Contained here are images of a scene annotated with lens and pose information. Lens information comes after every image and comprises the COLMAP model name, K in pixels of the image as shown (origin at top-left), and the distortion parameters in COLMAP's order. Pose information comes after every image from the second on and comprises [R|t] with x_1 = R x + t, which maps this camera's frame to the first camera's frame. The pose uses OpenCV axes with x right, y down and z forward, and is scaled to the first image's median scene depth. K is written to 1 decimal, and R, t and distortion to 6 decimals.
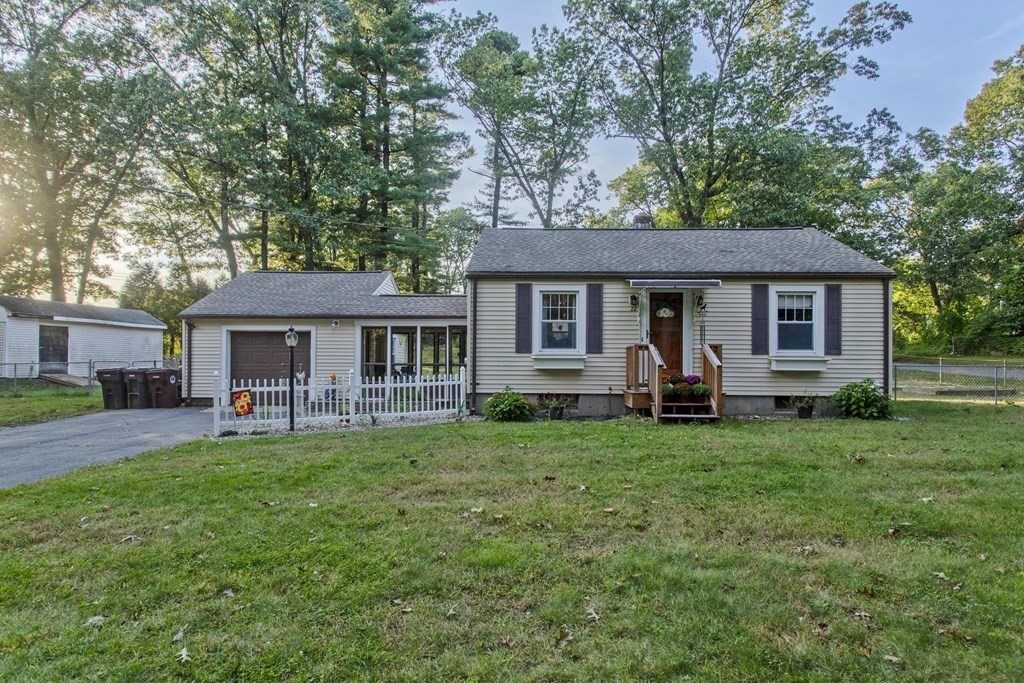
lens RADIAL K [[567.9, 0, 512.2], [0, 567.9, 368.1], [0, 0, 1]] dist [-0.005358, -0.000705]
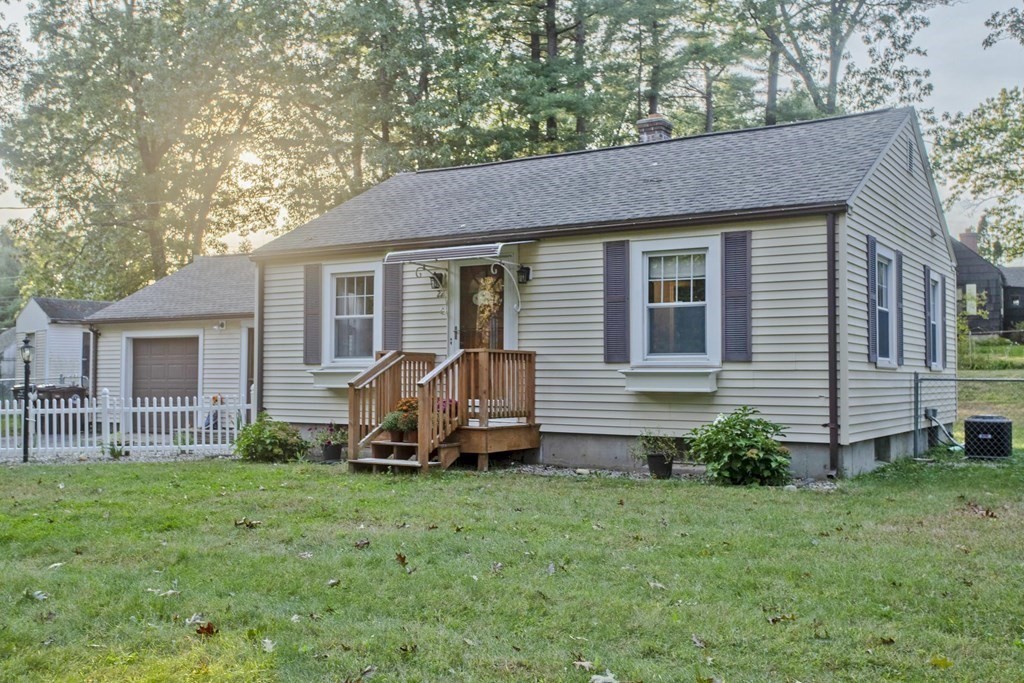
lens RADIAL K [[1015.5, 0, 512.0], [0, 1015.5, 341.5], [0, 0, 1]] dist [0.017271, 0.015107]
pose [[0.857635, -0.021312, -0.513817, 0.871779], [0.002014, 0.999272, -0.038087, -0.007172], [0.514255, 0.031629, 0.857054, 0.065611]]
